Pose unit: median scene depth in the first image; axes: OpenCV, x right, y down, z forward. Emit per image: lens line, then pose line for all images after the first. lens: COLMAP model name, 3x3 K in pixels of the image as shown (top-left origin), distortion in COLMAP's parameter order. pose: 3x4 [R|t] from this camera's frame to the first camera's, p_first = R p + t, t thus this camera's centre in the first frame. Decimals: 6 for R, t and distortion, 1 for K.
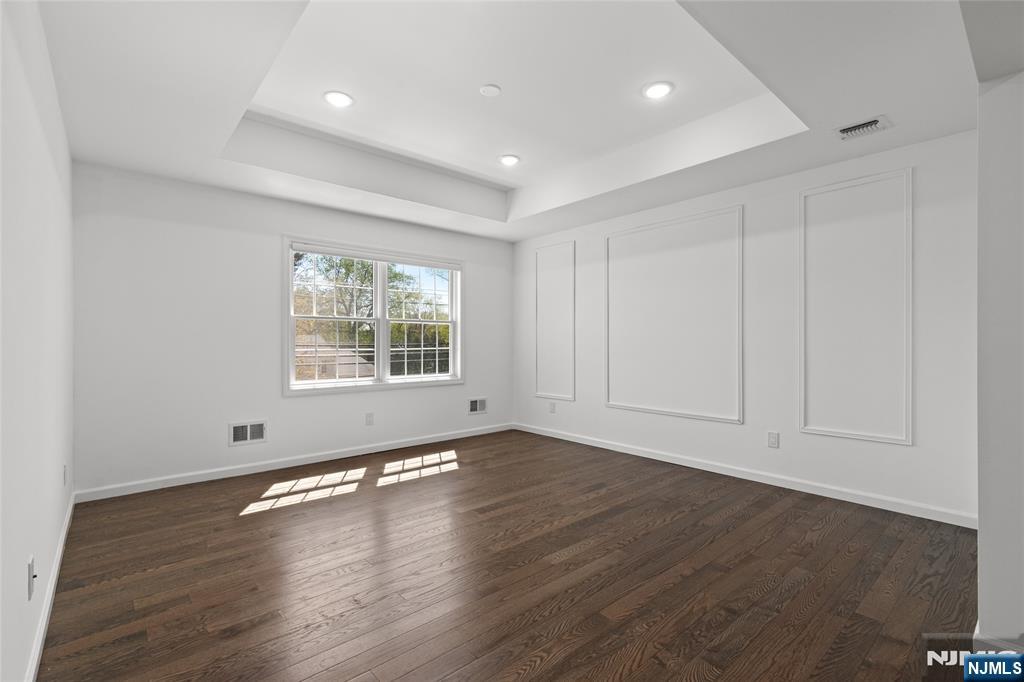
lens RADIAL K [[458.2, 0, 510.2], [0, 458.2, 340.5], [0, 0, 1]] dist [0.003275, -0.000058]
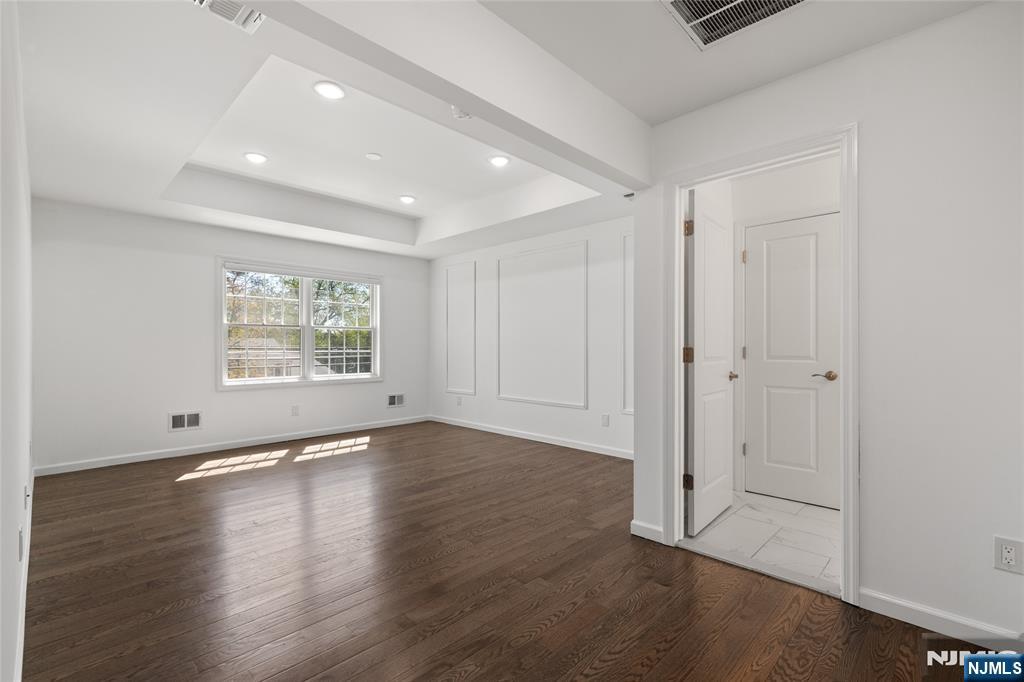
lens RADIAL K [[458.2, 0, 513.2], [0, 458.2, 344.4], [0, 0, 1]] dist [0.003275, -0.000058]
pose [[0.996779, 0.000172, 0.080192, 0.193741], [-0.000311, 0.999998, 0.001713, -0.002648], [-0.080191, -0.001732, 0.996778, -0.275291]]
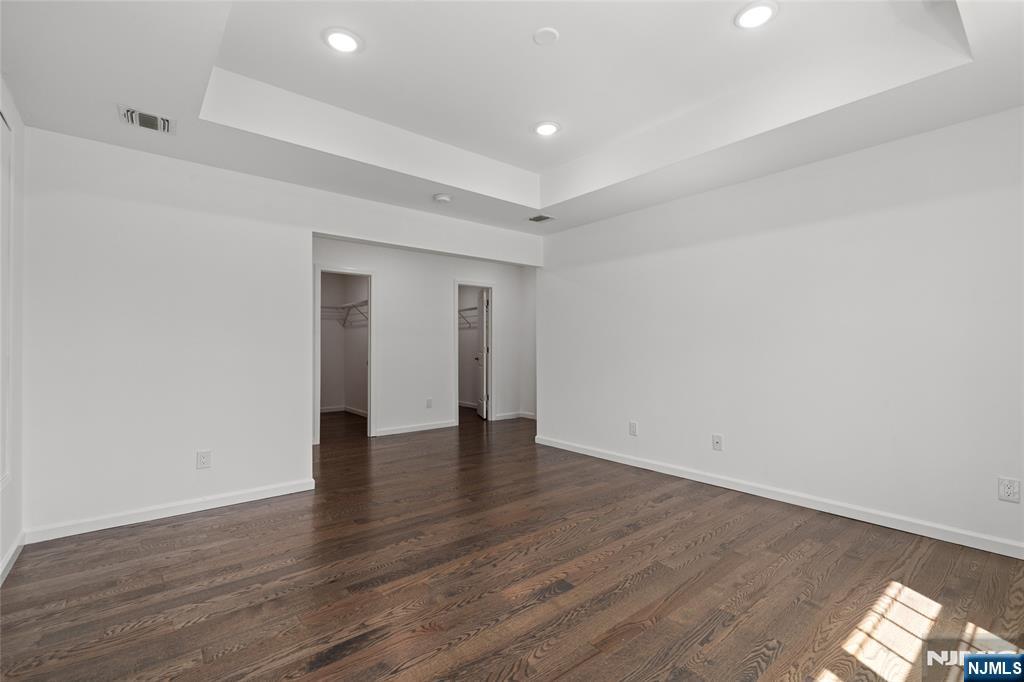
lens RADIAL K [[458.2, 0, 507.4], [0, 458.2, 343.8], [0, 0, 1]] dist [0.003275, -0.000058]
pose [[-0.999442, 0.005062, 0.033021, -0.001736], [0.004718, 0.999934, -0.010488, 0.005173], [-0.033072, -0.010326, -0.999400, 1.388857]]
